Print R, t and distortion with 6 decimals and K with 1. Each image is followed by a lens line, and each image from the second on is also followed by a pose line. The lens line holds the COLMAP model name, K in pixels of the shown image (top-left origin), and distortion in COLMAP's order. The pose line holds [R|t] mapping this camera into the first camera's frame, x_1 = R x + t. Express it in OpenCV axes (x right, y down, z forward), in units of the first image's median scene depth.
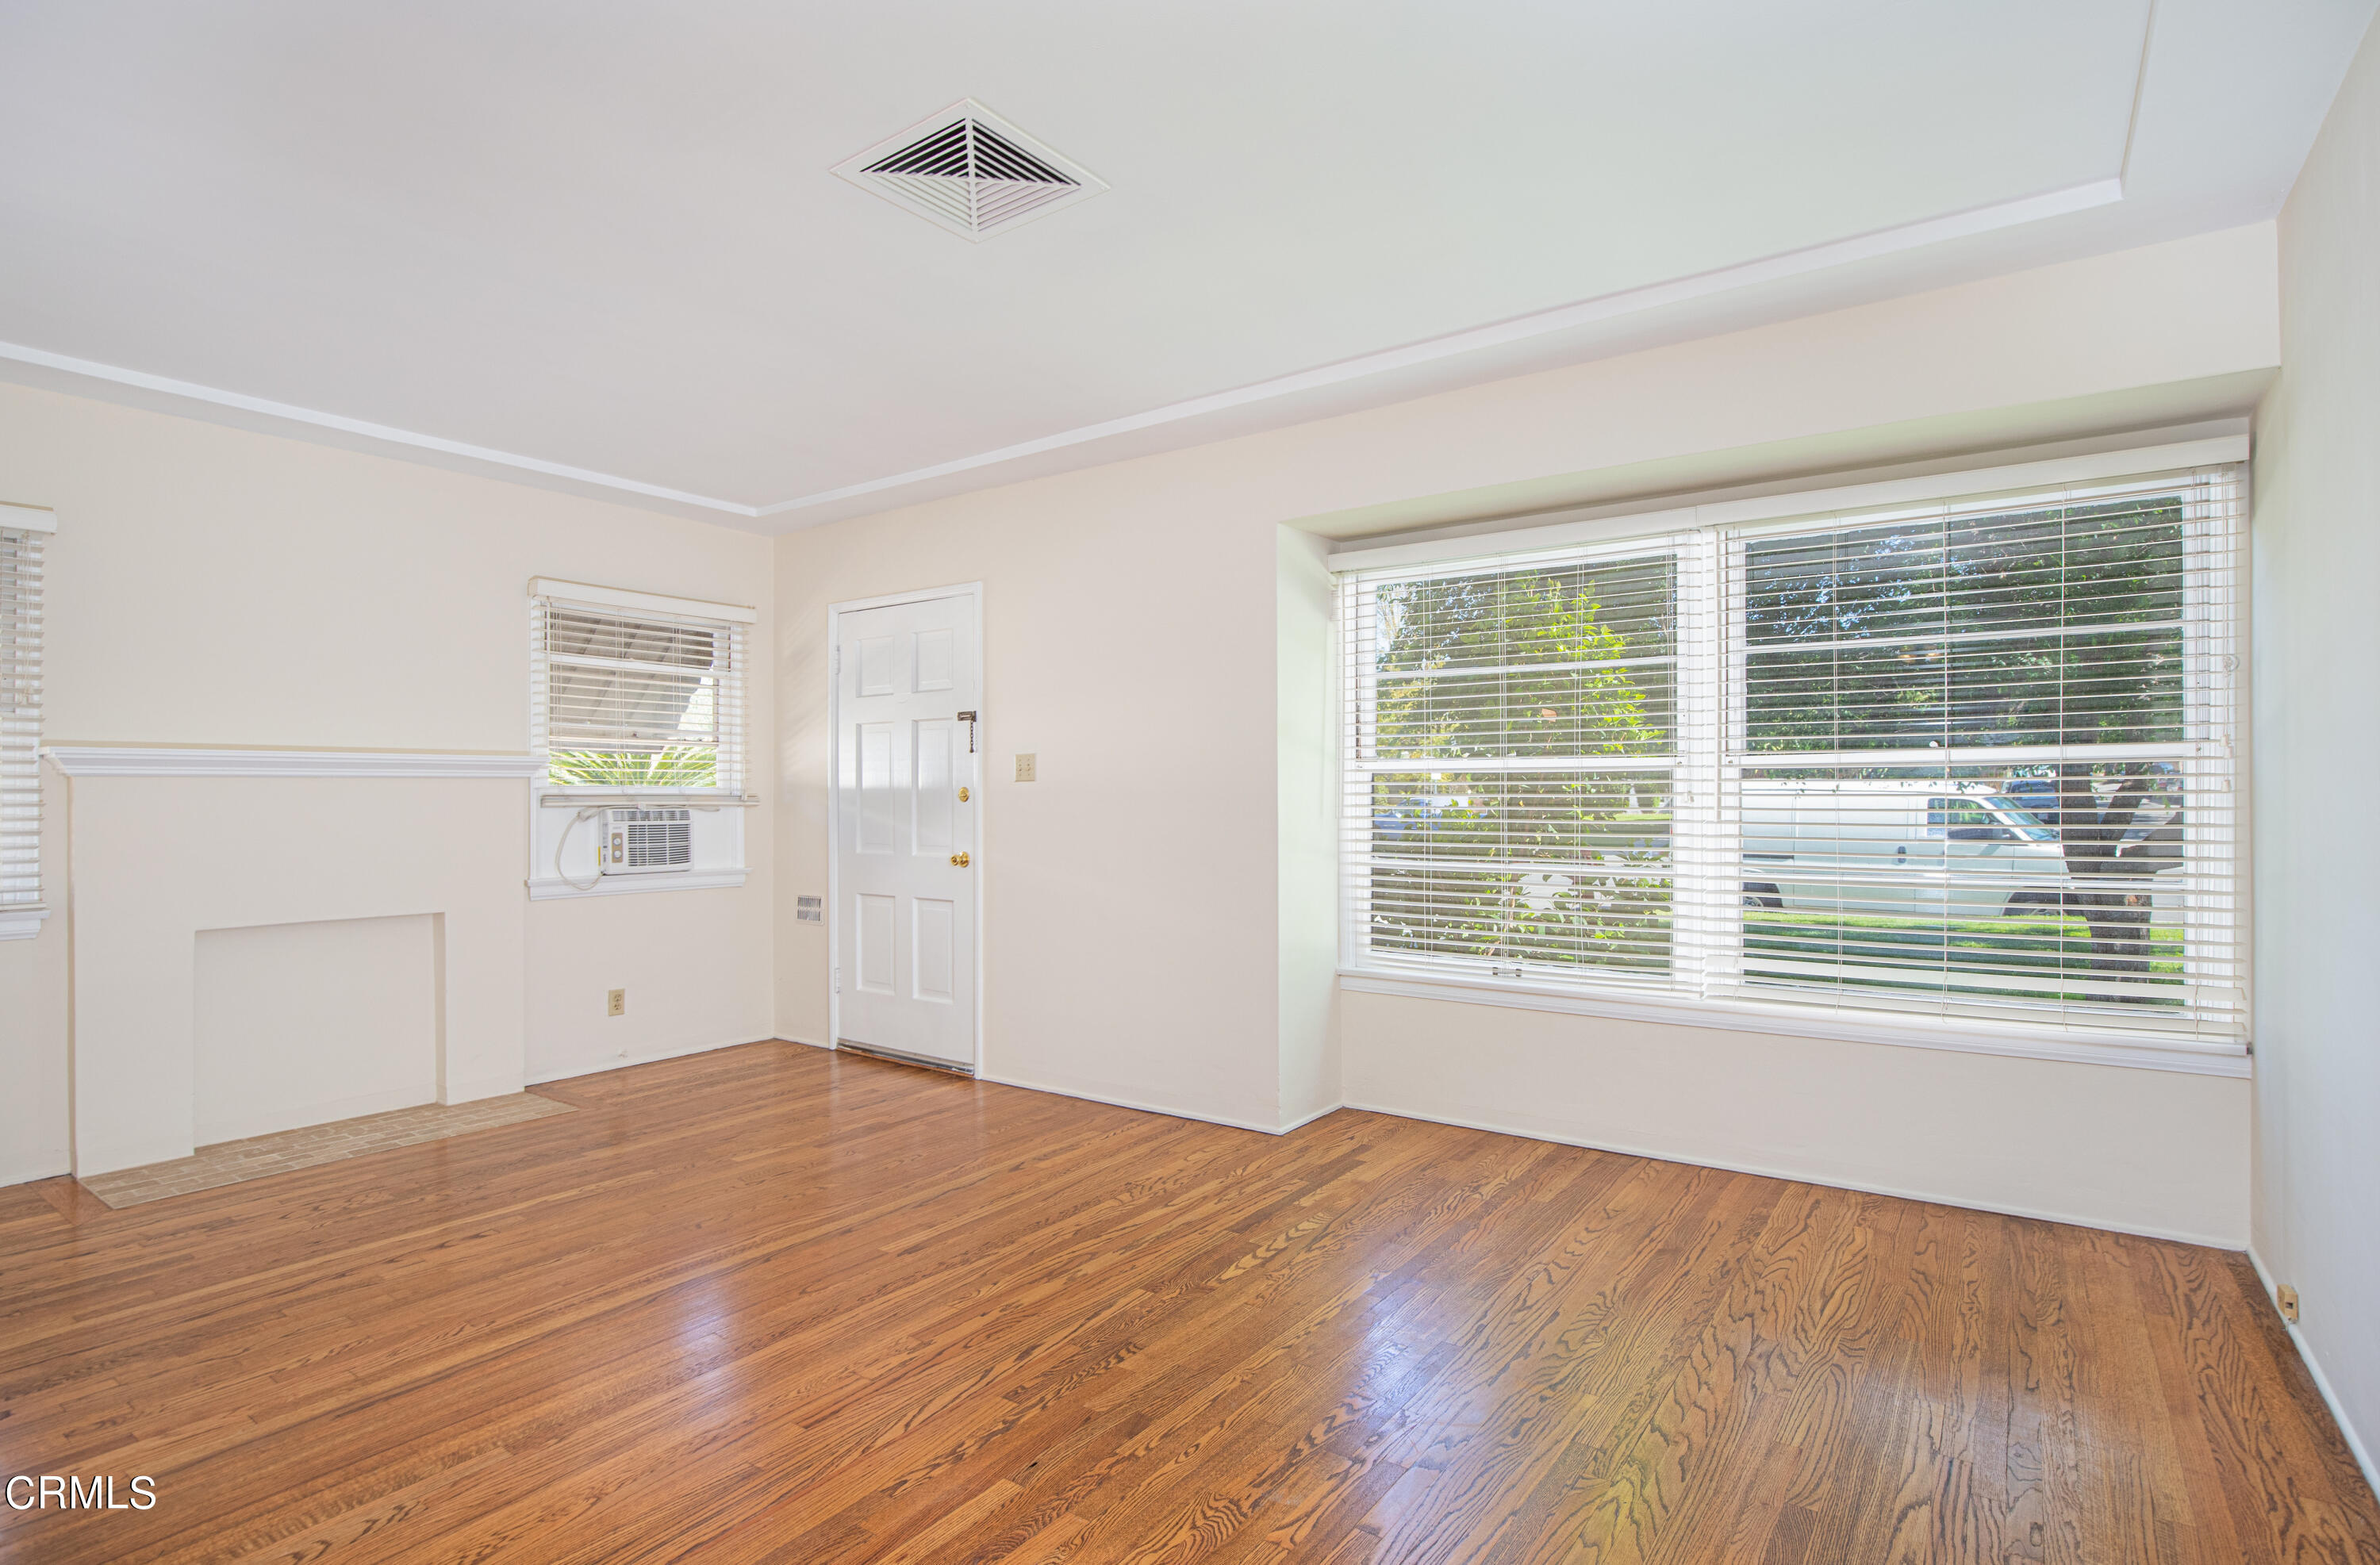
lens RADIAL K [[1175.1, 0, 1200.3], [0, 1175.1, 793.6], [0, 0, 1]] dist [-0.027227, 0.003484]
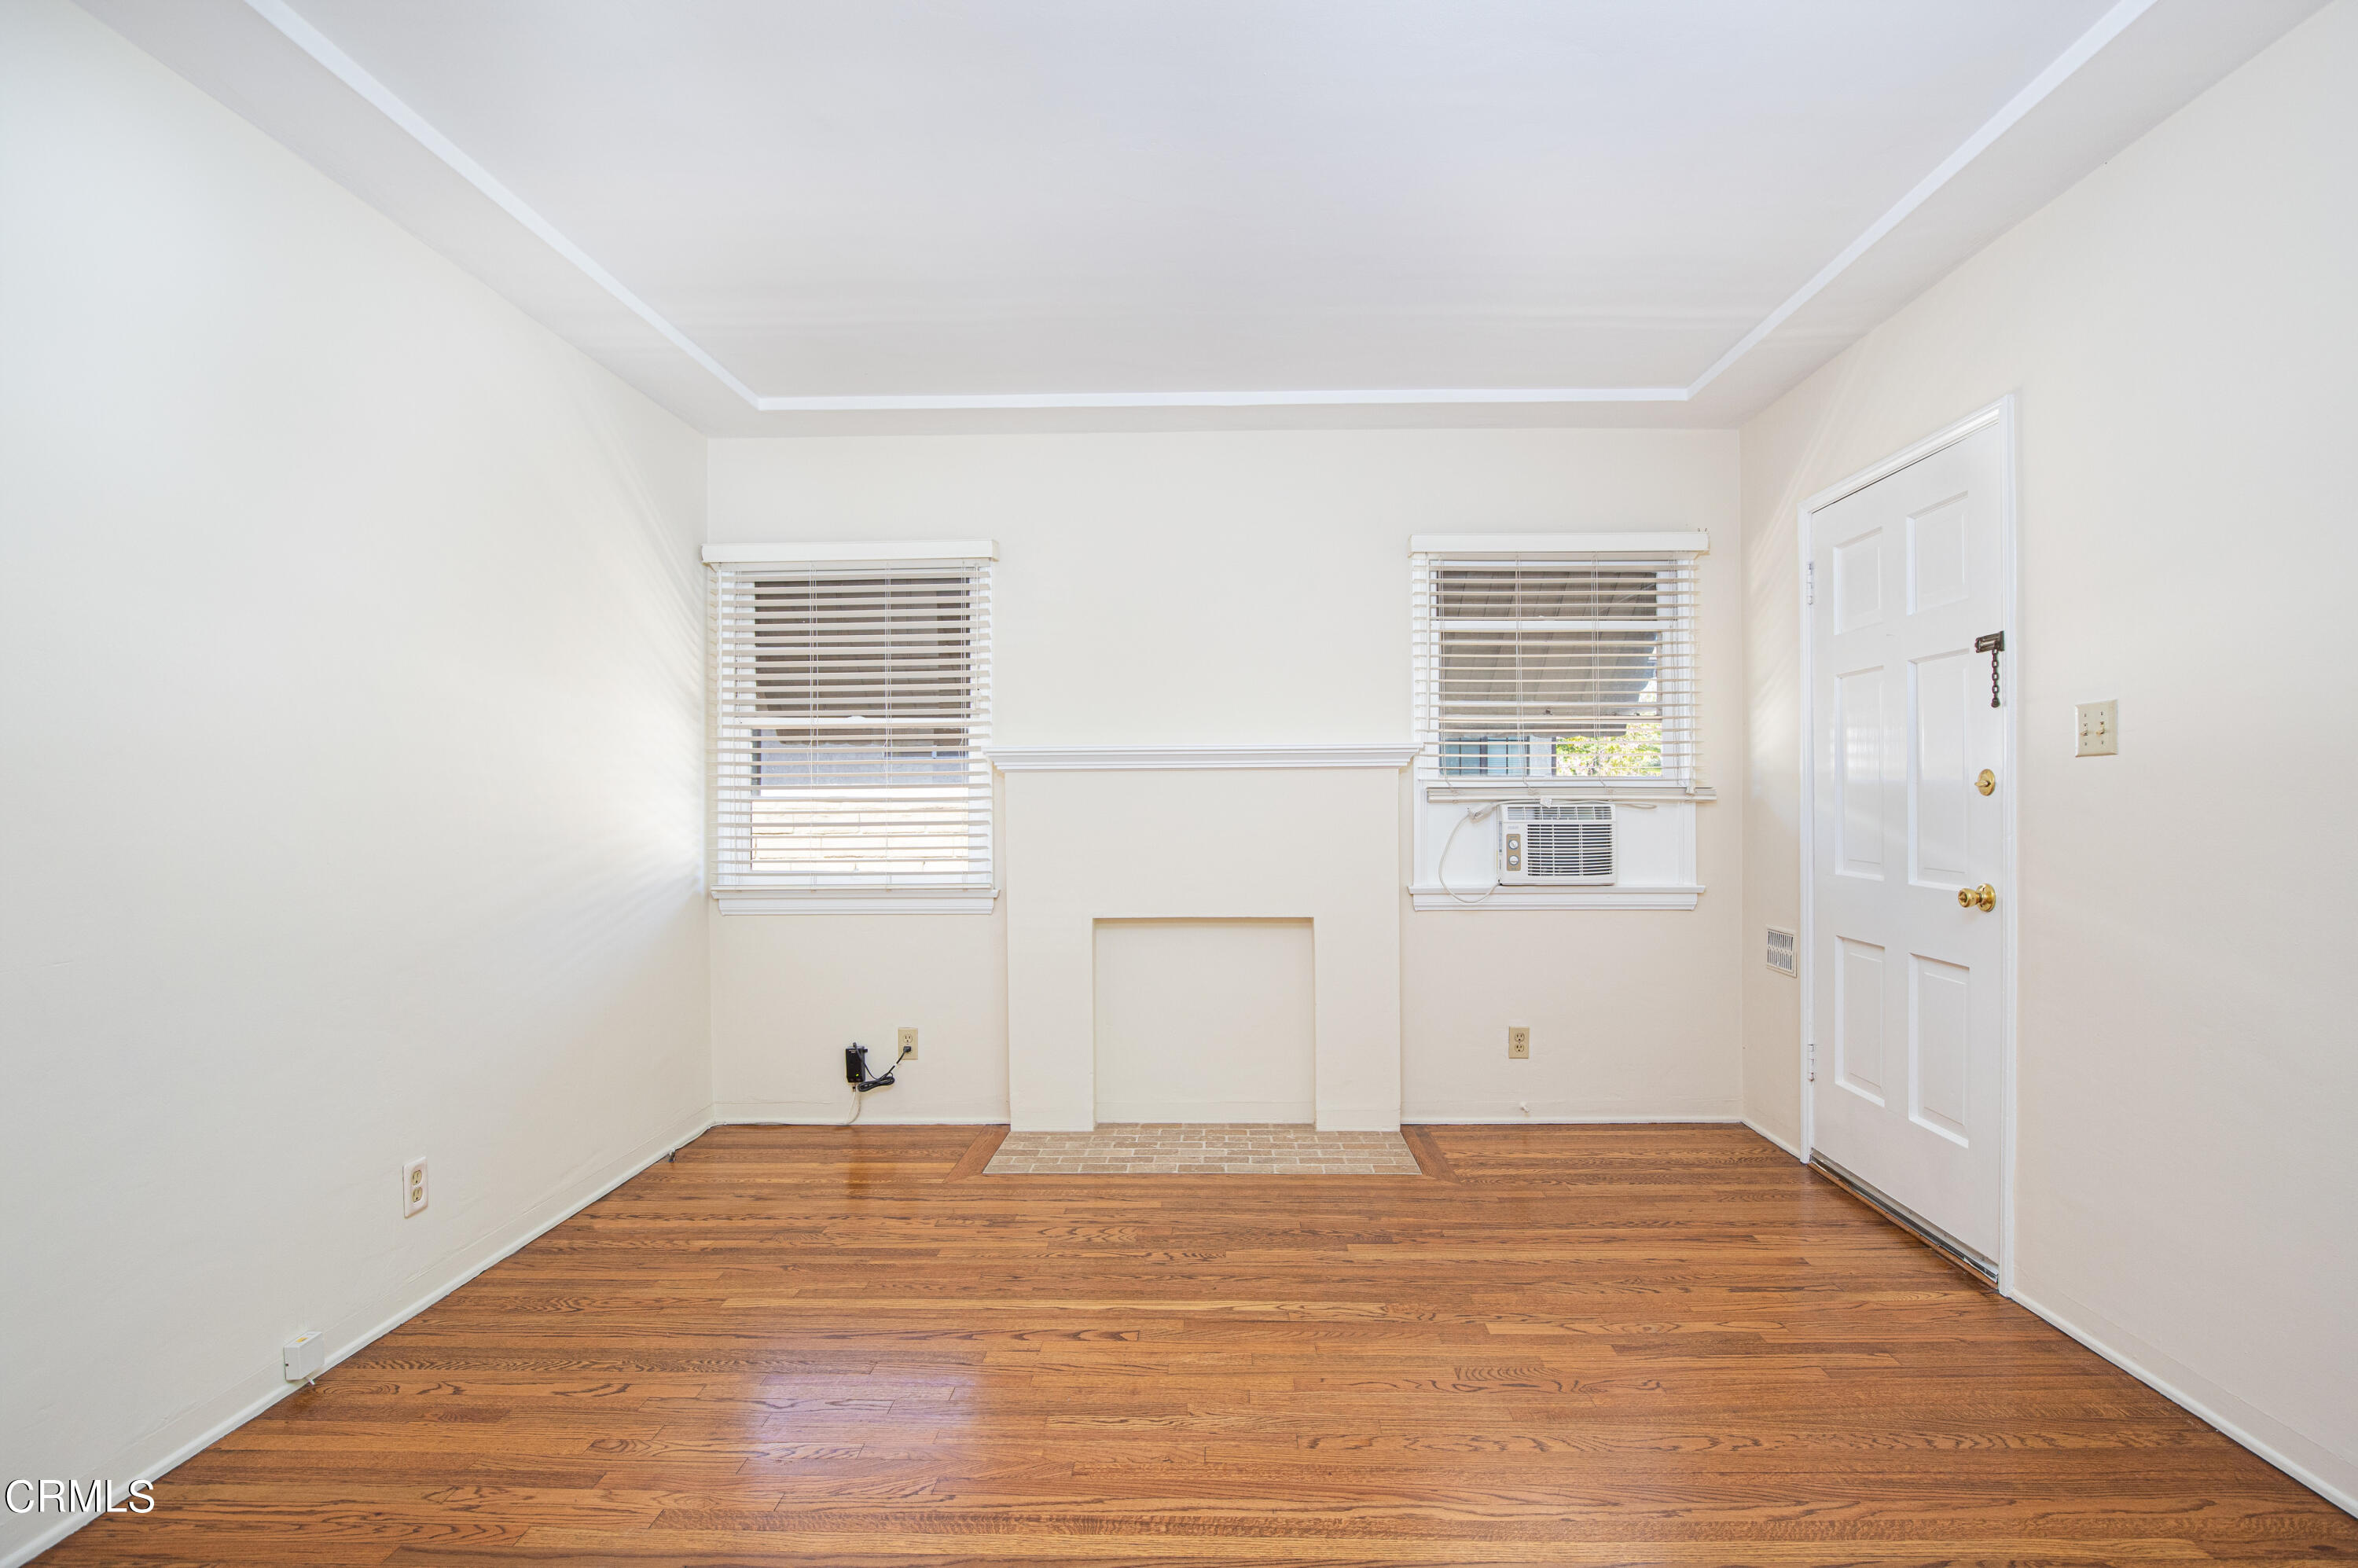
lens RADIAL K [[1164.3, 0, 1197.7], [0, 1164.3, 795.8], [0, 0, 1]] dist [-0.027227, 0.003484]
pose [[0.555905, 0.001639, -0.831244, 0.062067], [0.005496, 0.999969, 0.005647, 0.002275], [0.831228, -0.007708, 0.555878, 0.495553]]
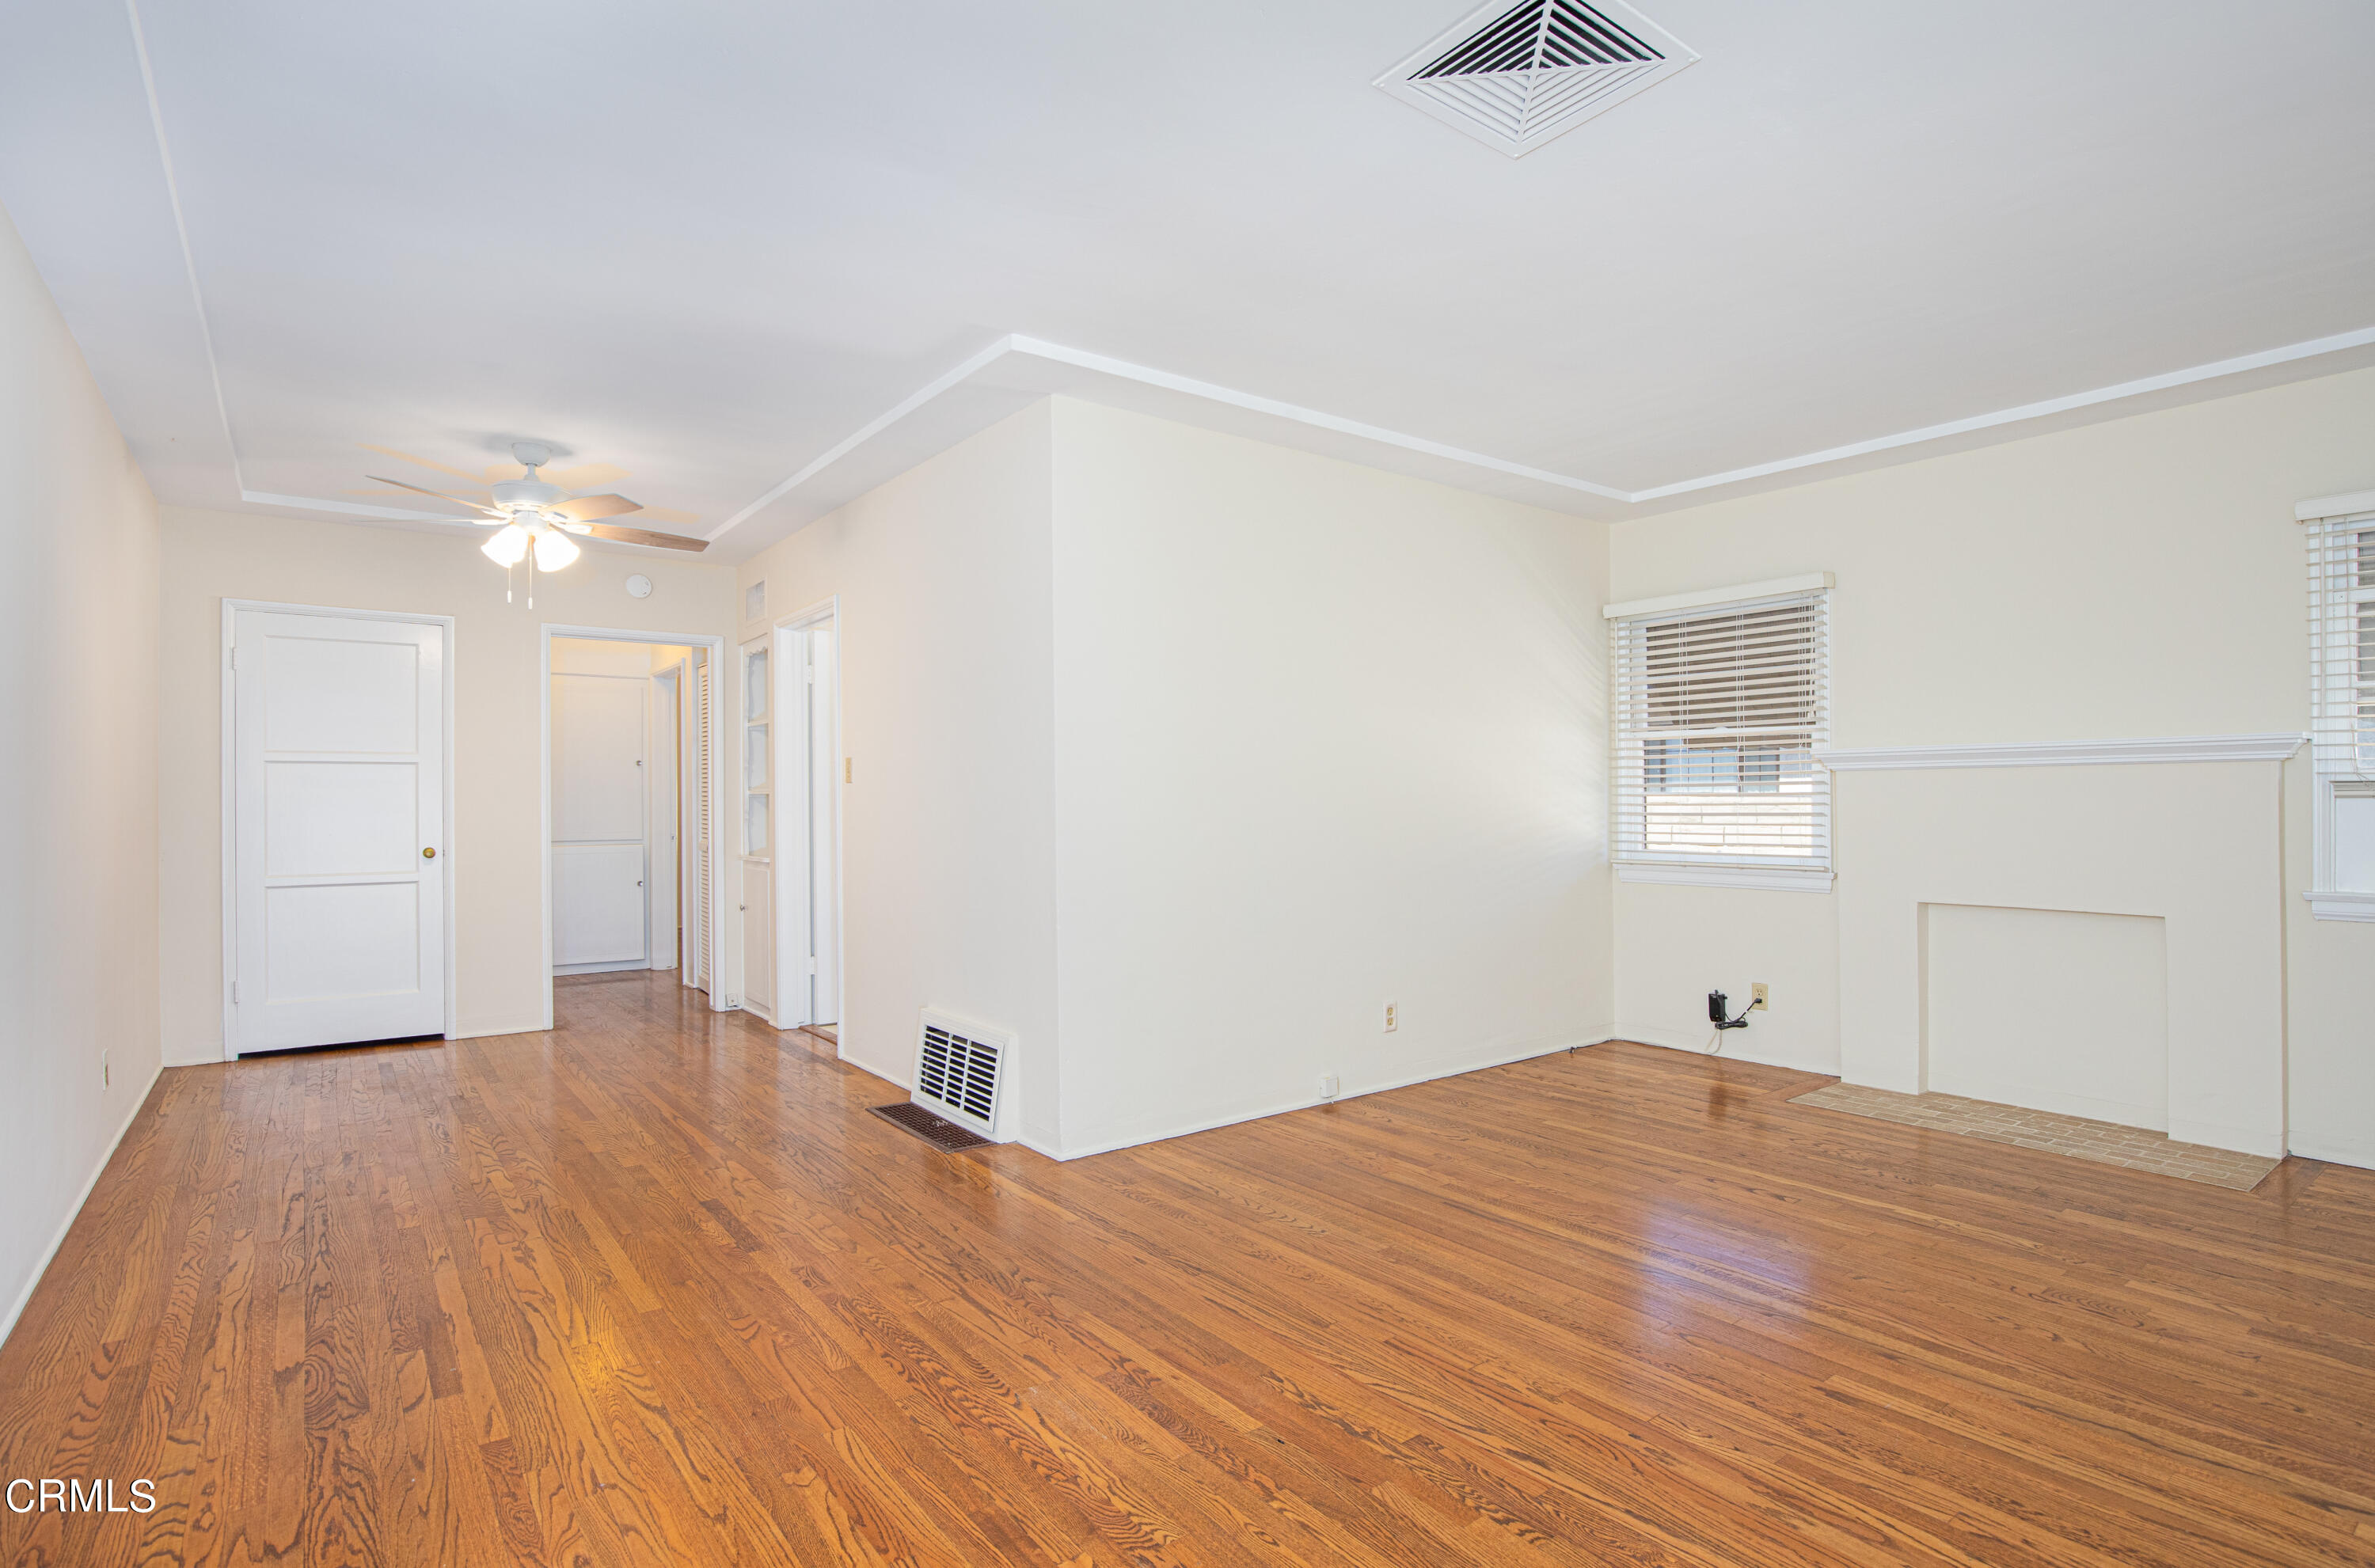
lens RADIAL K [[1172.7, 0, 1207.9], [0, 1172.7, 786.5], [0, 0, 1]] dist [-0.027227, 0.003484]
pose [[-0.296428, -0.002855, -0.955051, 0.459964], [0.009524, 0.999937, -0.005945, 0.002913], [0.955008, -0.010859, -0.296383, 0.671360]]
